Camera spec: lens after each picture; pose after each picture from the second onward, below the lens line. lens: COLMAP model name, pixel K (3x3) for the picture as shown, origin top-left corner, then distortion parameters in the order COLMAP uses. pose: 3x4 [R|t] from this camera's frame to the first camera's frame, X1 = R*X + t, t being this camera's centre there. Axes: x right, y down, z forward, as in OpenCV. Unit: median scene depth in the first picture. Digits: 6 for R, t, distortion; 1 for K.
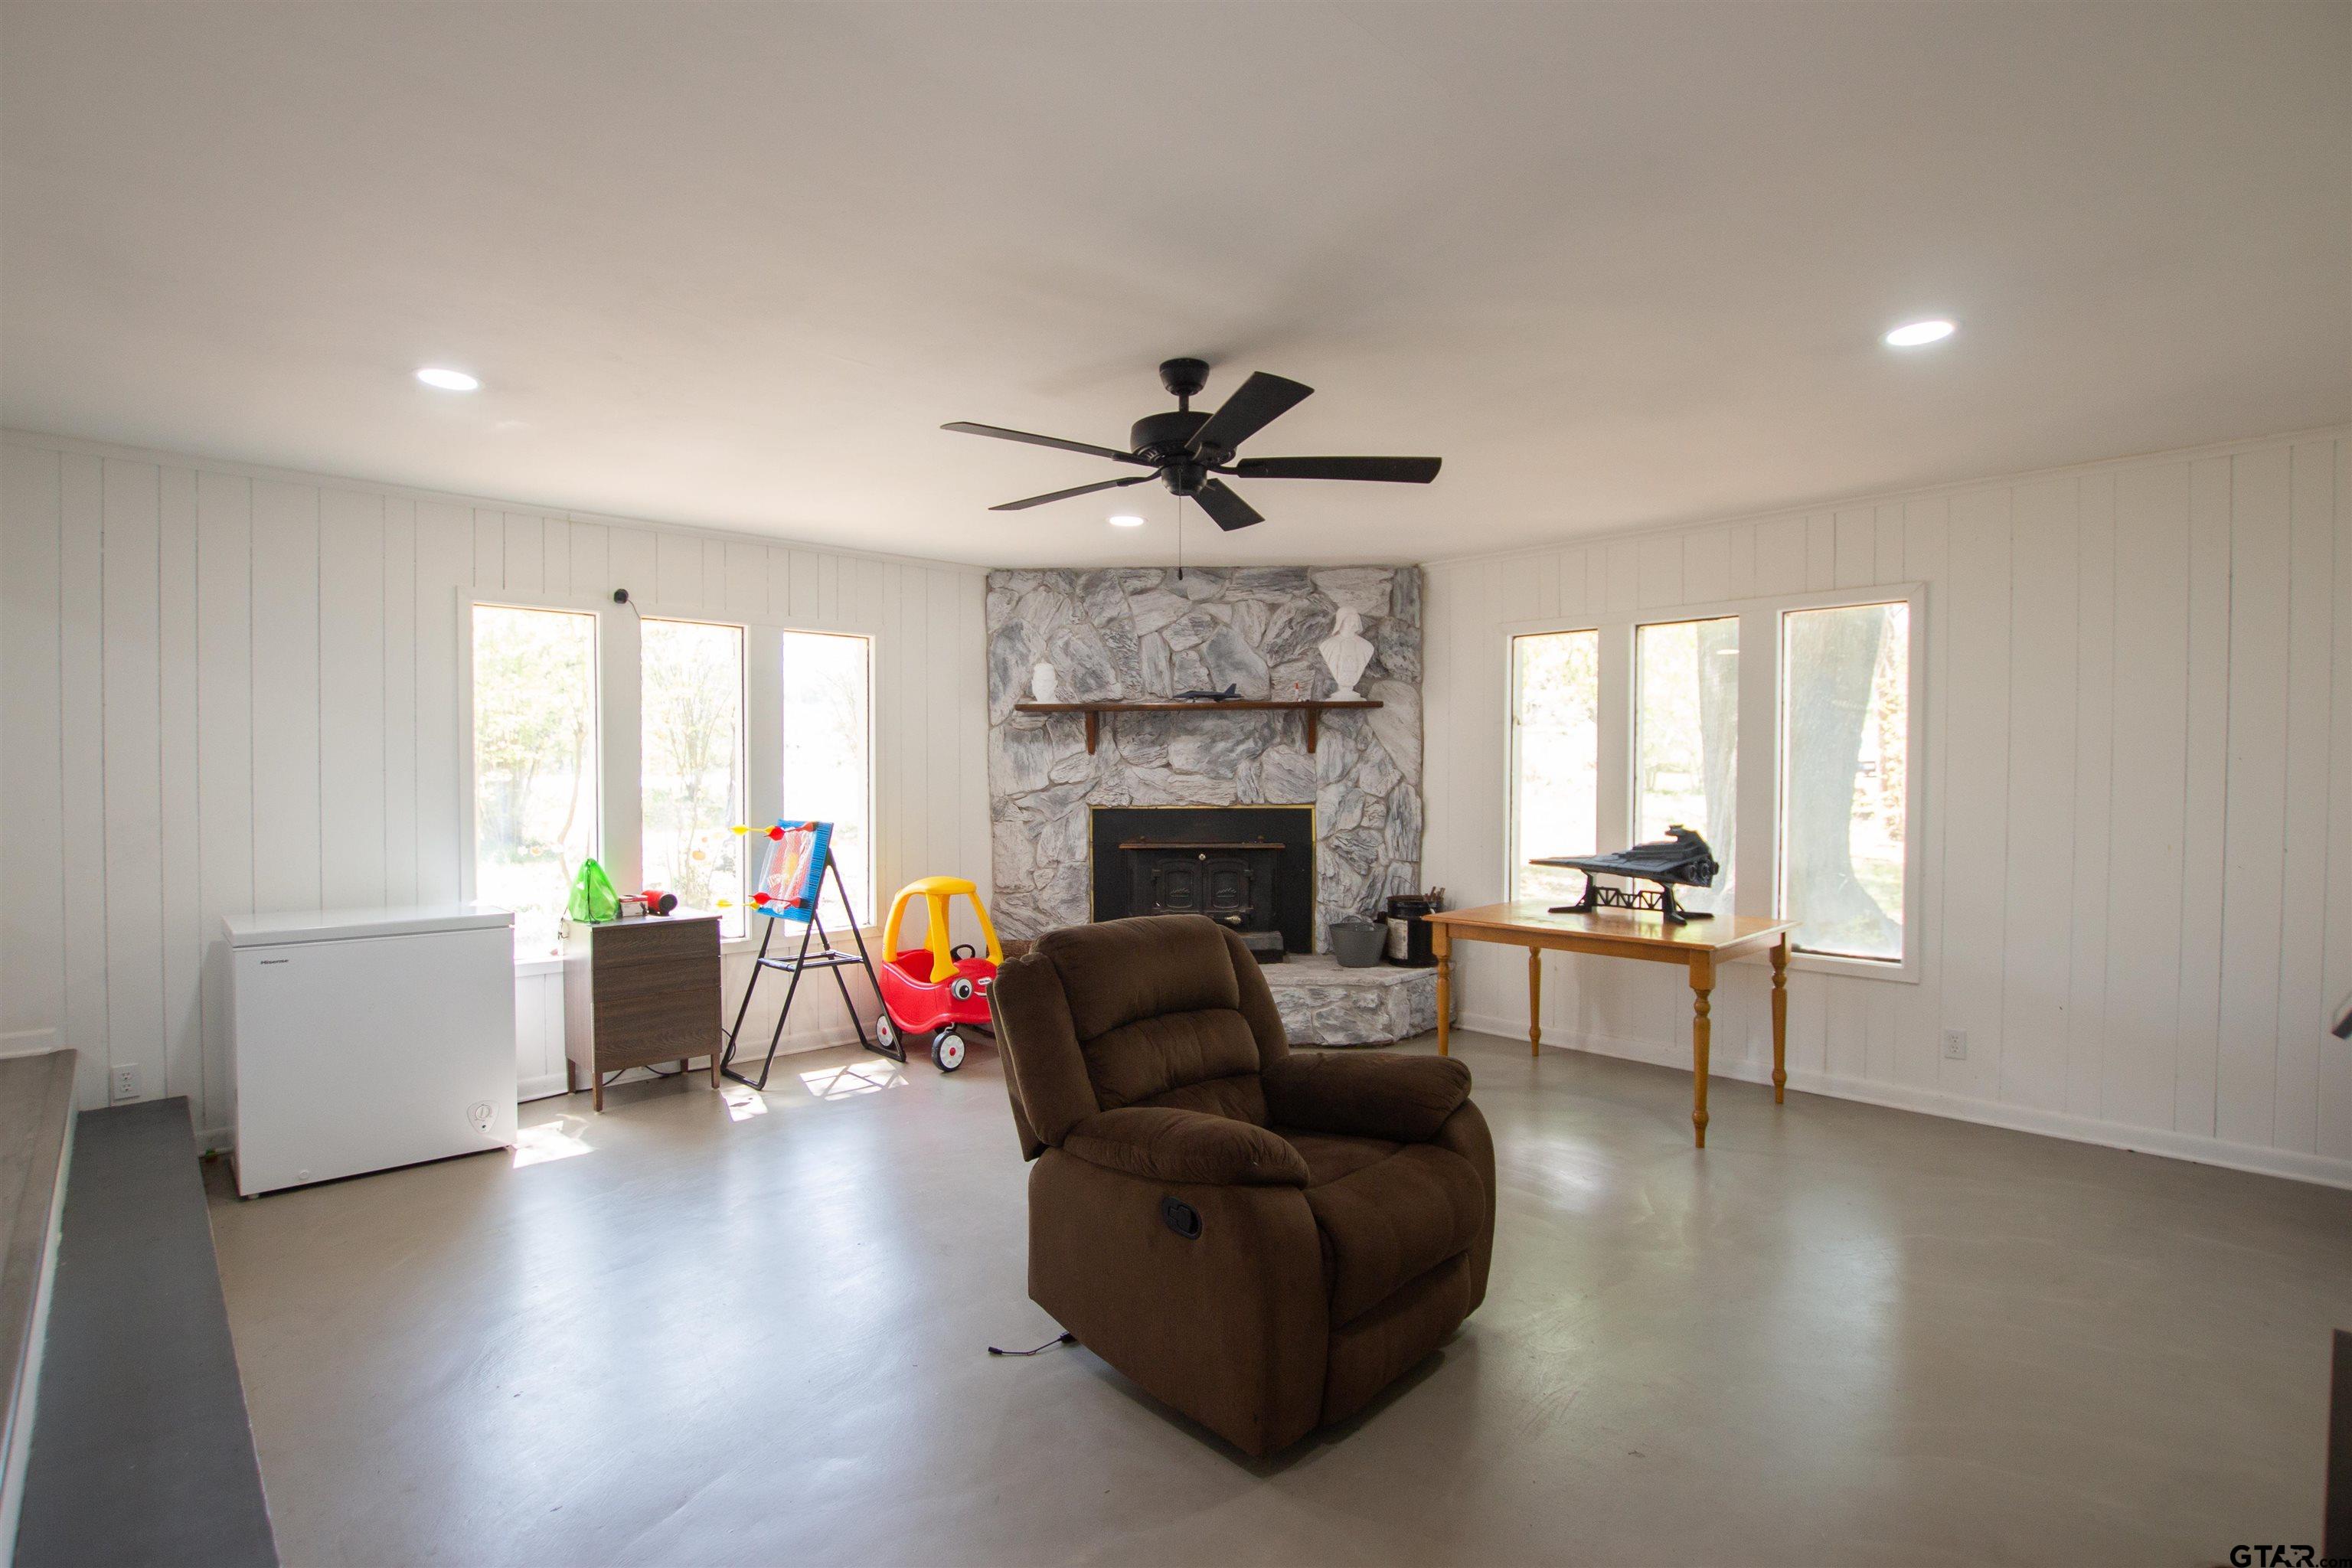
lens RADIAL K [[1173.3, 0, 1168.6], [0, 1173.3, 792.1], [0, 0, 1]] dist [-0.022130, 0.000302]
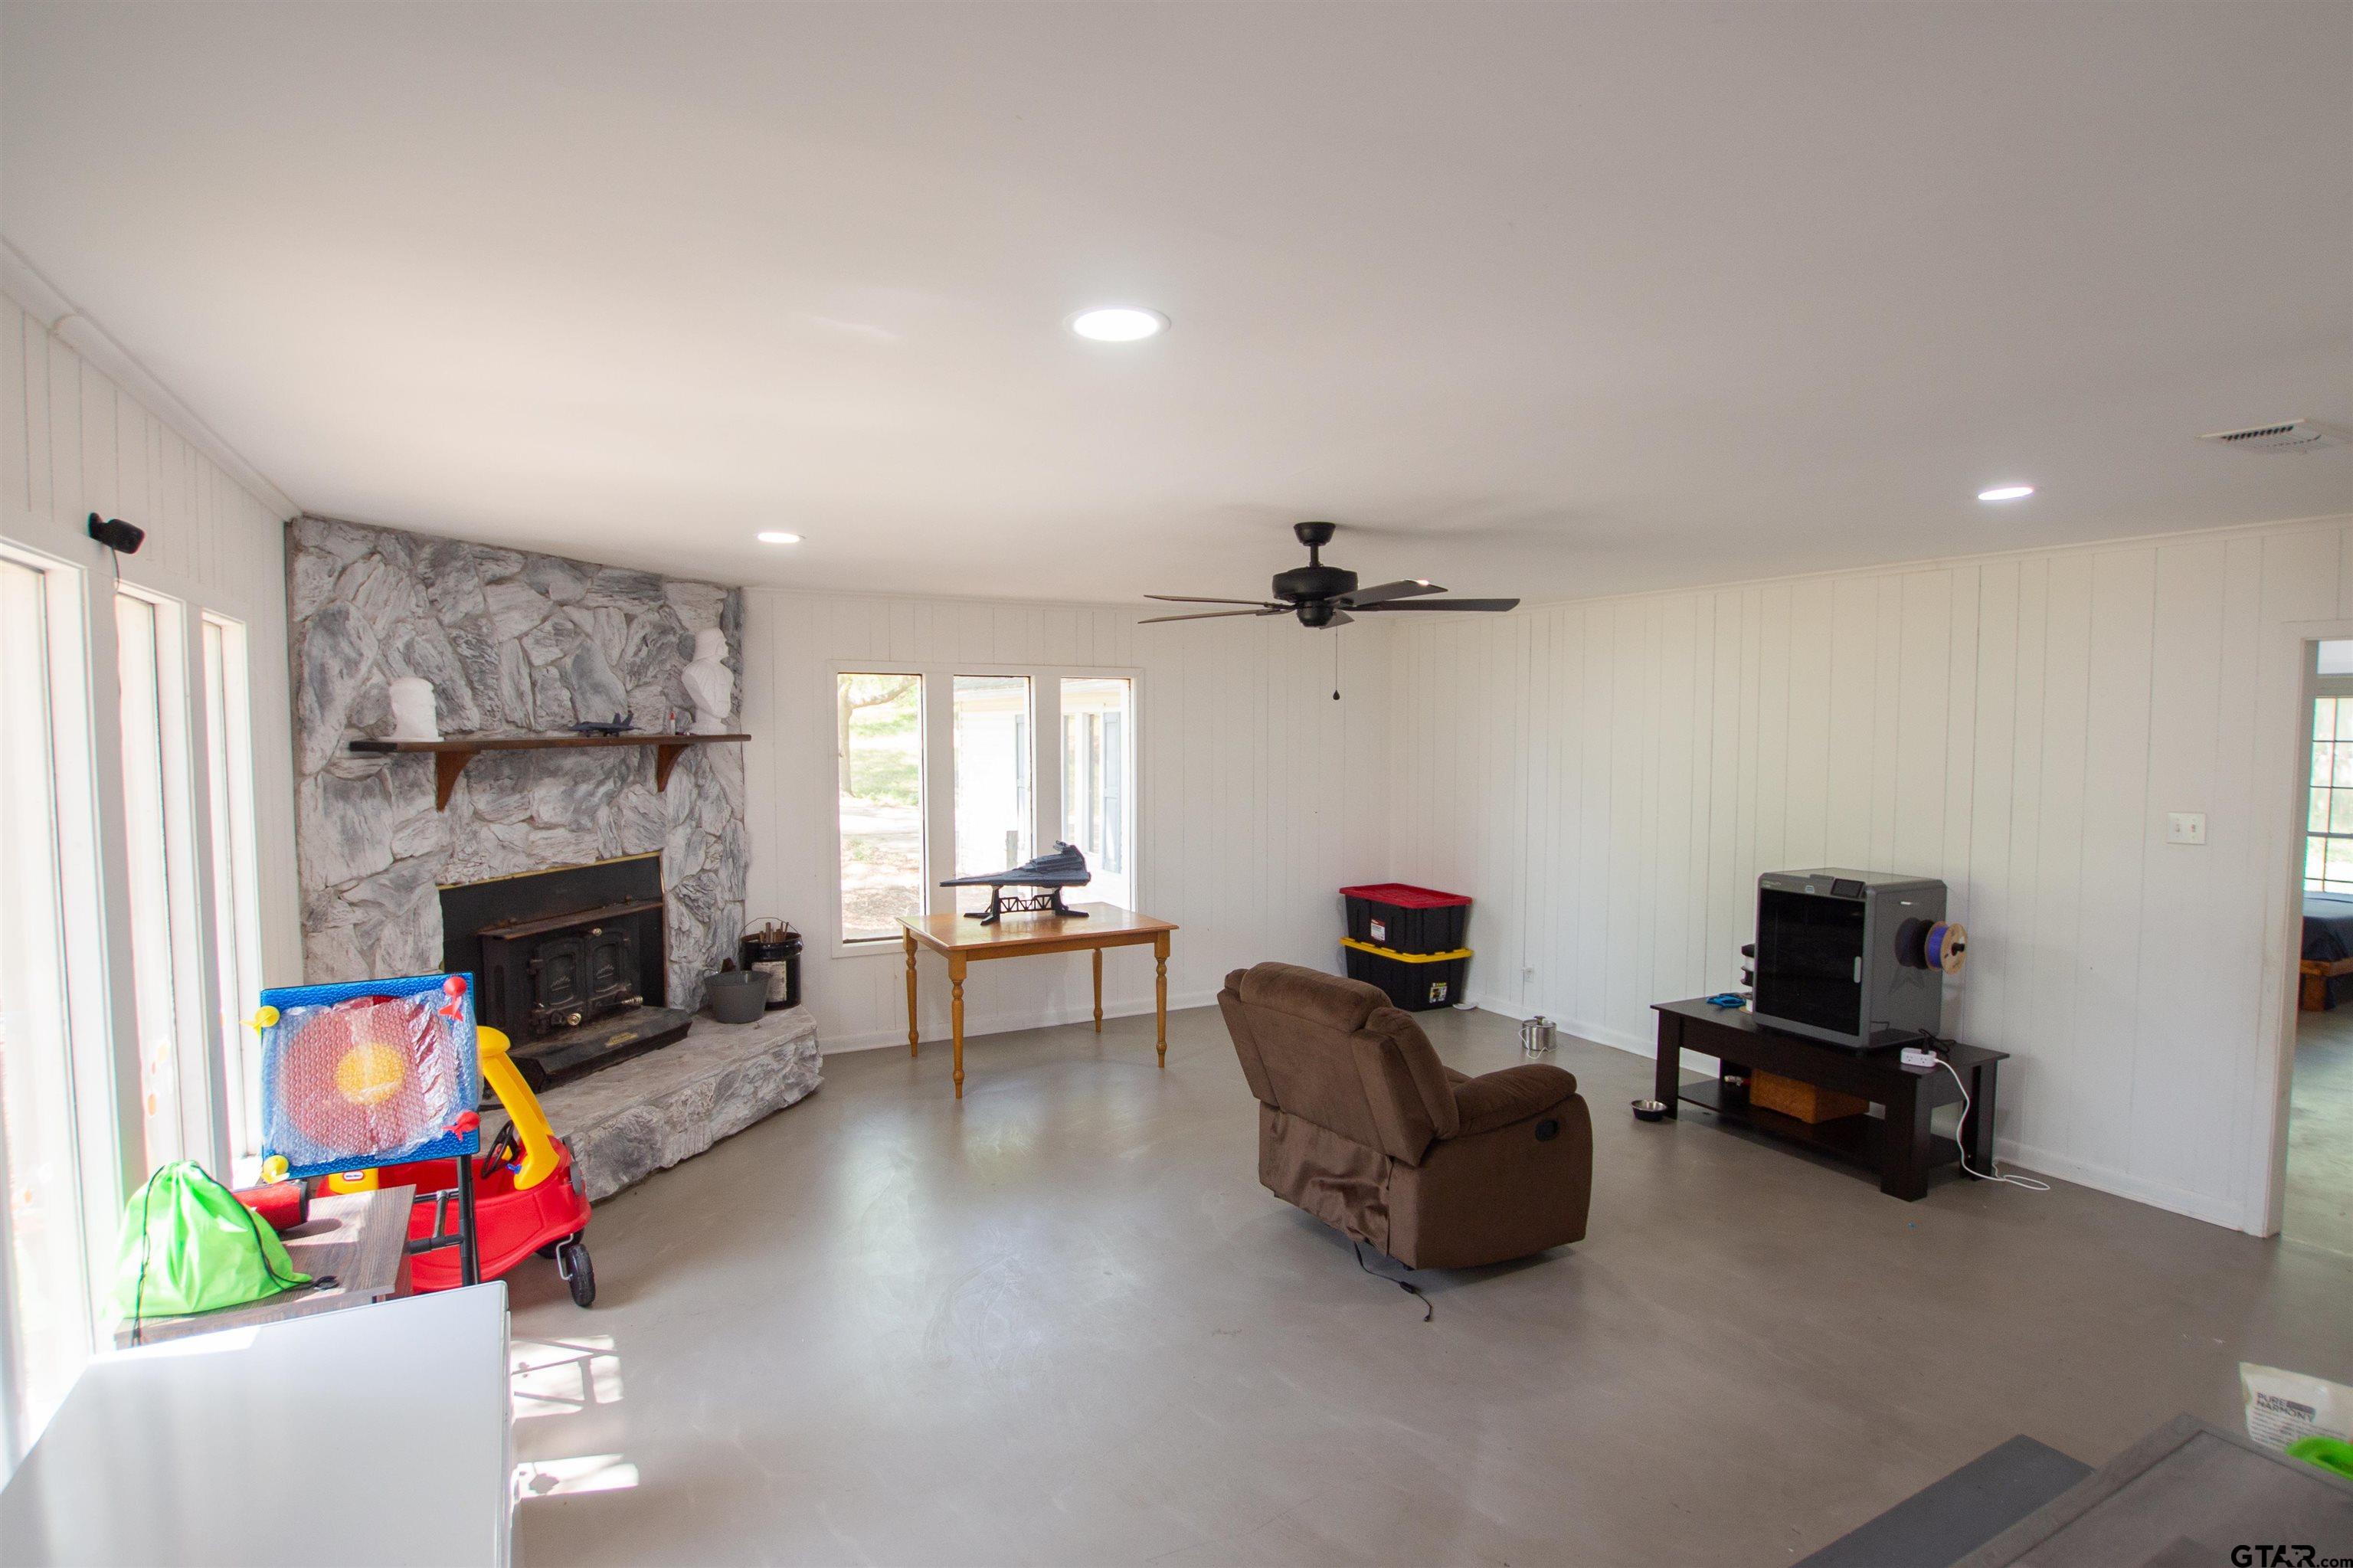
lens RADIAL K [[1173.8, 0, 1169.1], [0, 1173.8, 792.1], [0, 0, 1]] dist [-0.022130, 0.000302]
pose [[0.254452, -0.053677, 0.965595, -0.615242], [0.016264, 0.998555, 0.051223, -0.071374], [-0.966949, 0.002671, 0.254957, 0.420780]]
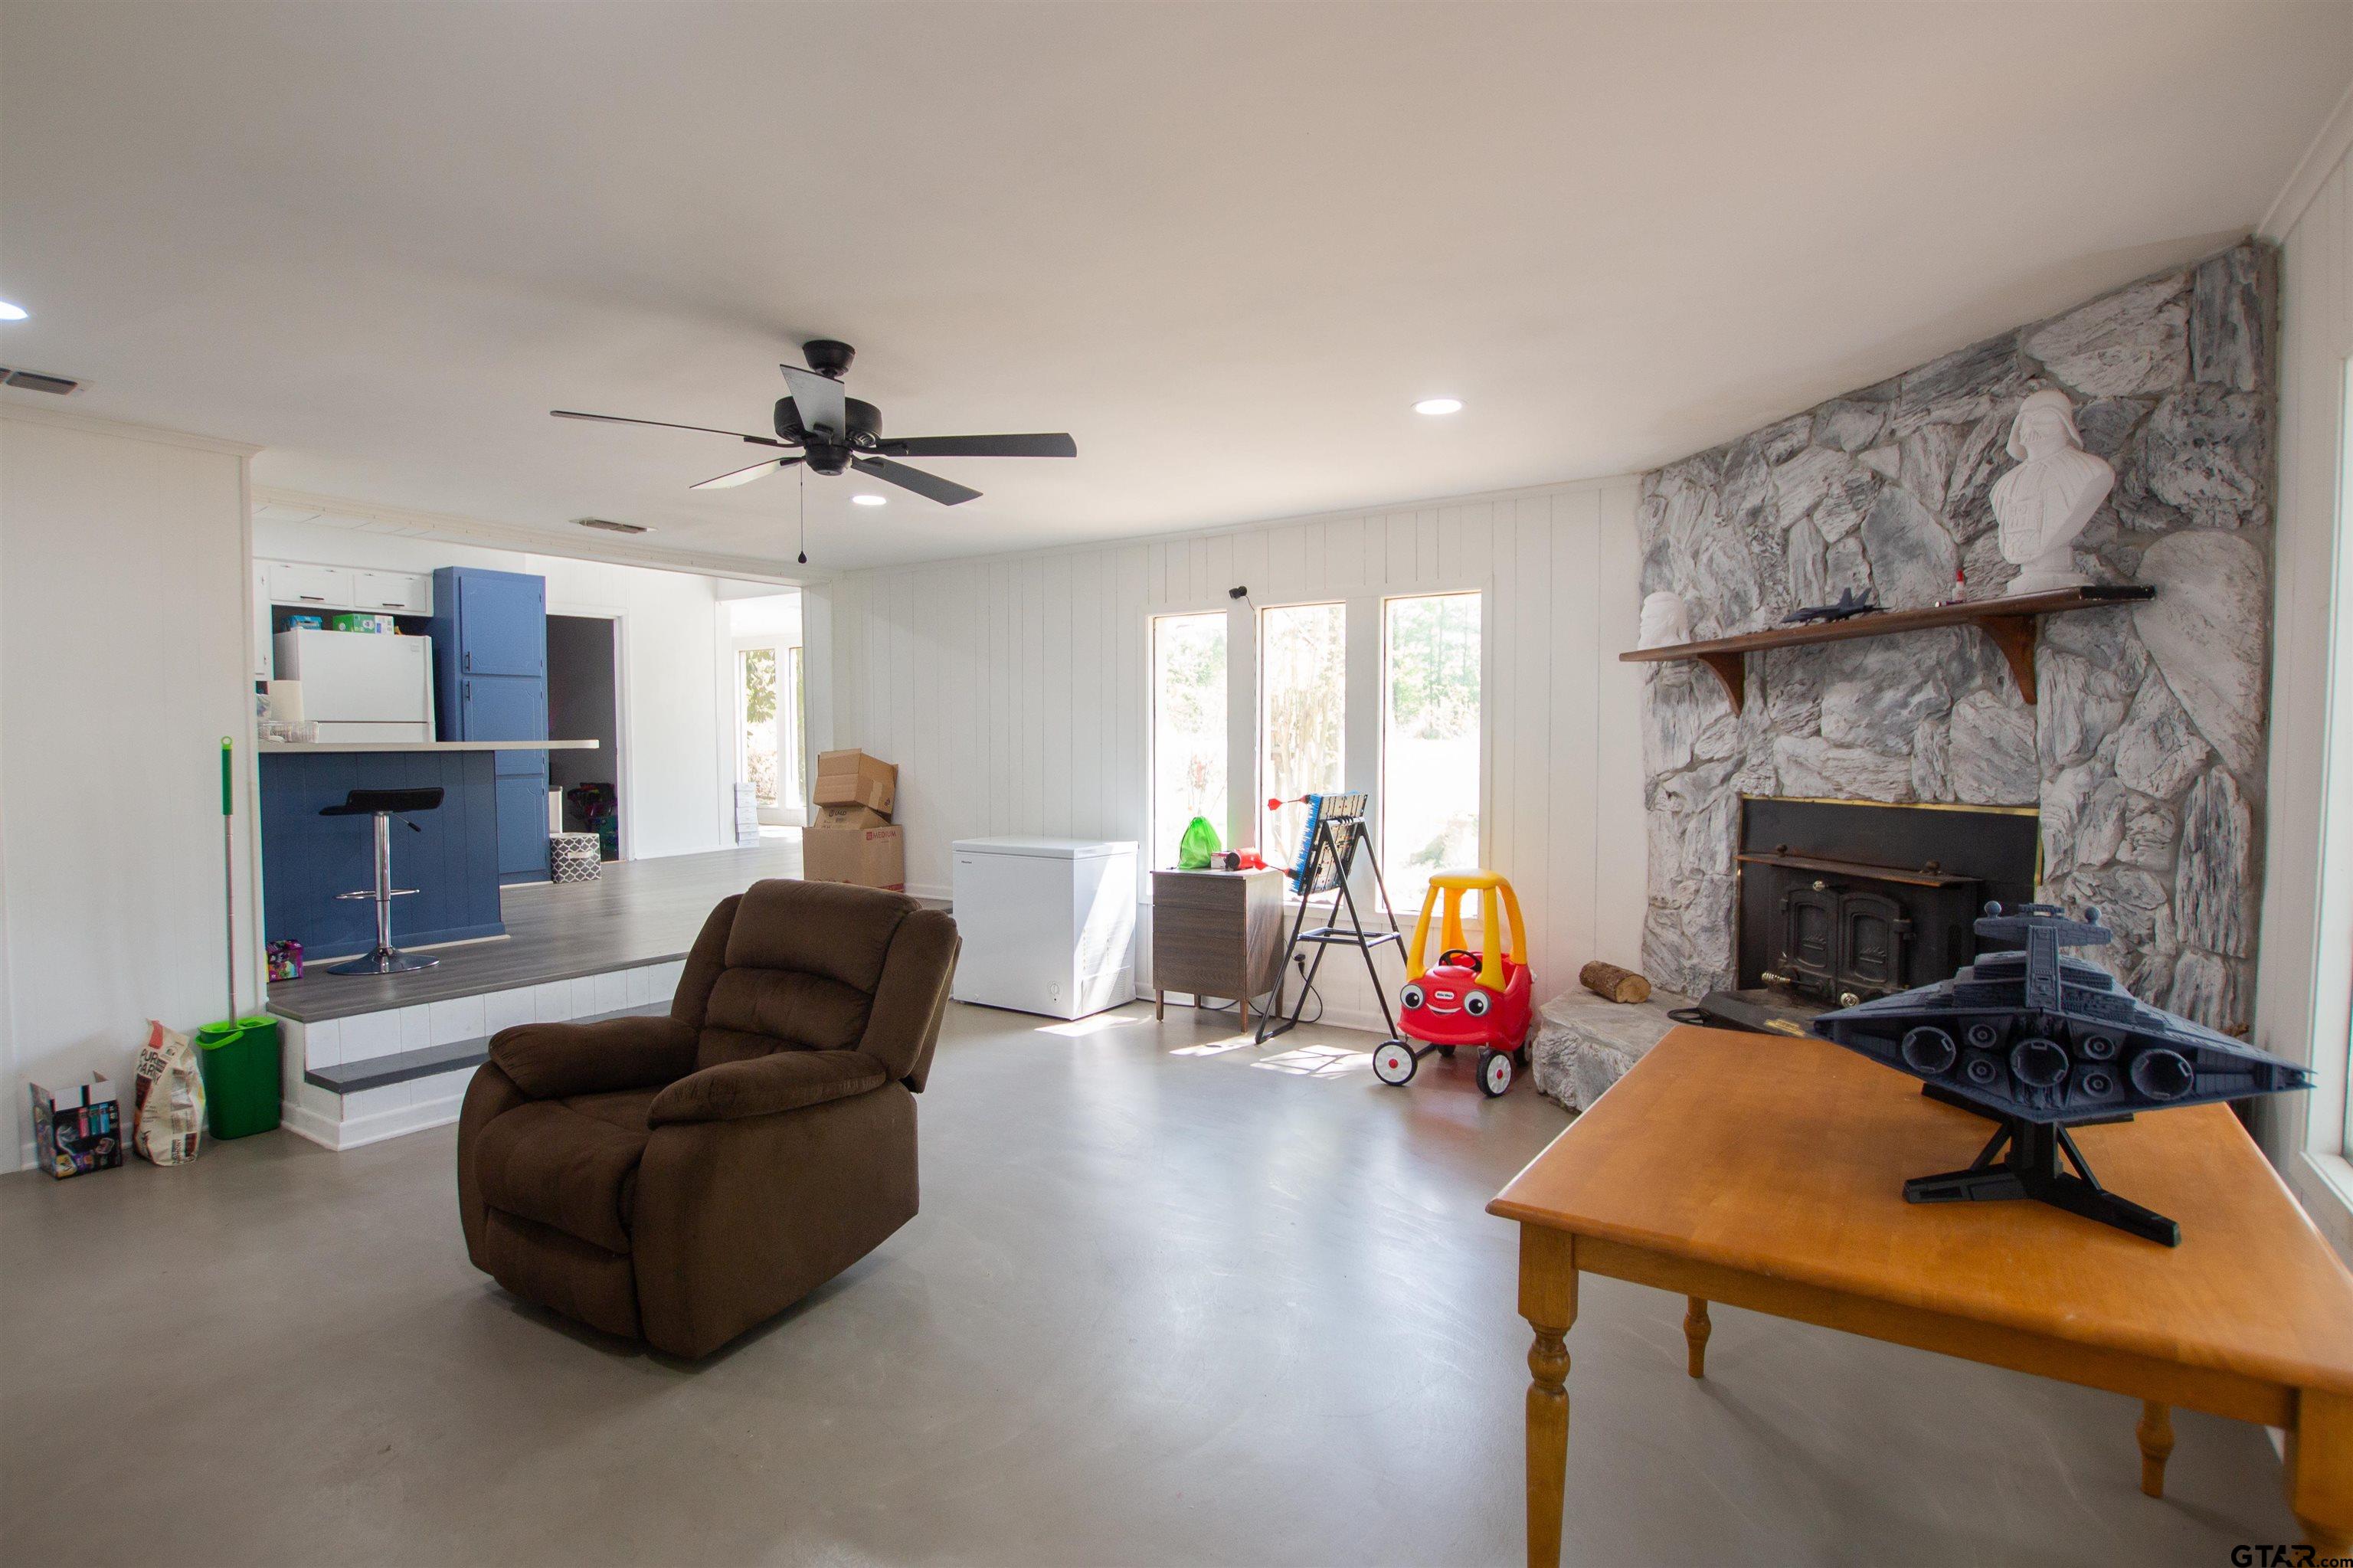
lens RADIAL K [[1189.3, 0, 1143.3], [0, 1189.3, 790.5], [0, 0, 1]] dist [-0.022646, -0.000373]
pose [[0.199080, 0.036431, -0.979306, 0.535367], [-0.015712, 0.999299, 0.033981, -0.007951], [0.979857, 0.008622, 0.199513, 0.535150]]
